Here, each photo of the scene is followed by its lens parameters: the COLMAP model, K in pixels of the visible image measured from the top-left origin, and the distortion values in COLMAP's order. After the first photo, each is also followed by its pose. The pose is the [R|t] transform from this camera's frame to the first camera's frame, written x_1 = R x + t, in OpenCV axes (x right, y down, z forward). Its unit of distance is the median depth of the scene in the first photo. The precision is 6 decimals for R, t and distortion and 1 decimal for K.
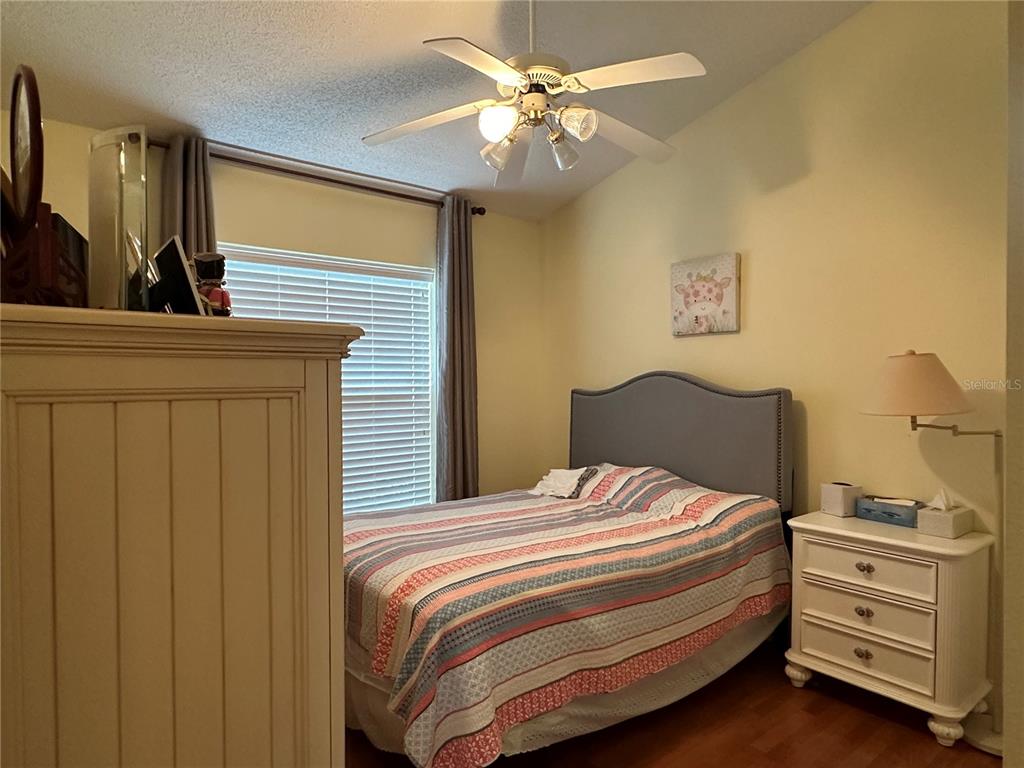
lens RADIAL K [[633.1, 0, 510.1], [0, 633.1, 384.3], [0, 0, 1]] dist [0.004037, 0.000560]
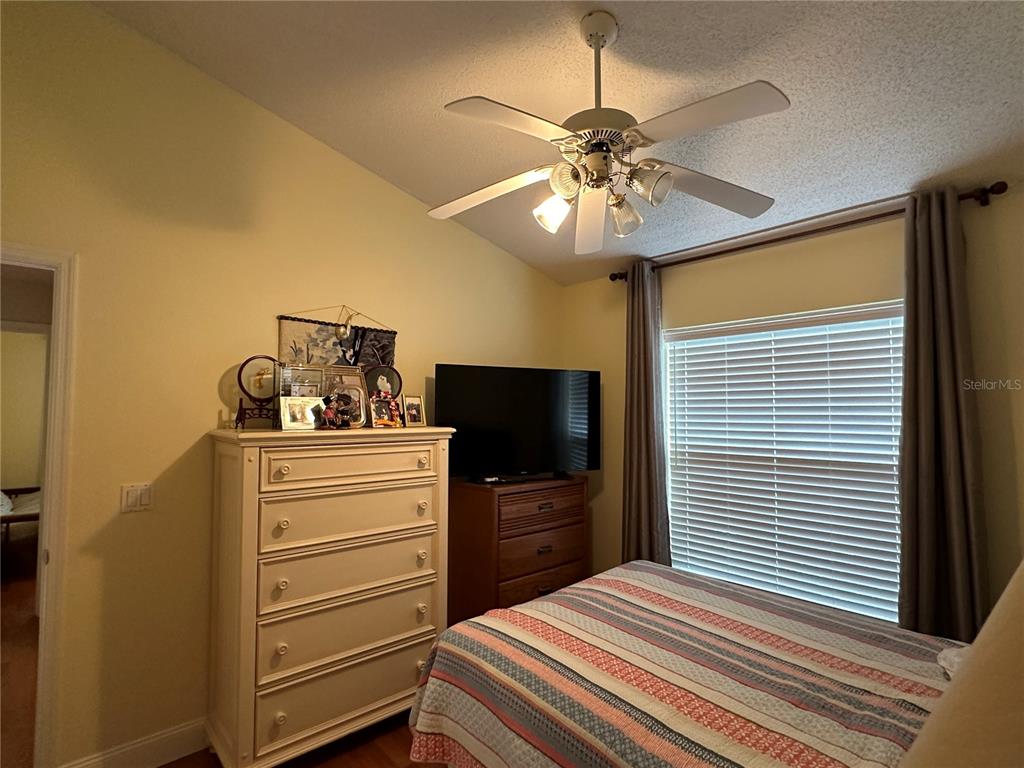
lens RADIAL K [[517.3, 0, 510.9], [0, 517.3, 382.9], [0, 0, 1]] dist [-0.003940, -0.000358]
pose [[0.047375, -0.059478, -0.997105, 0.576513], [-0.019138, 0.997988, -0.060440, -0.048024], [0.998694, 0.021946, 0.046141, 0.645396]]
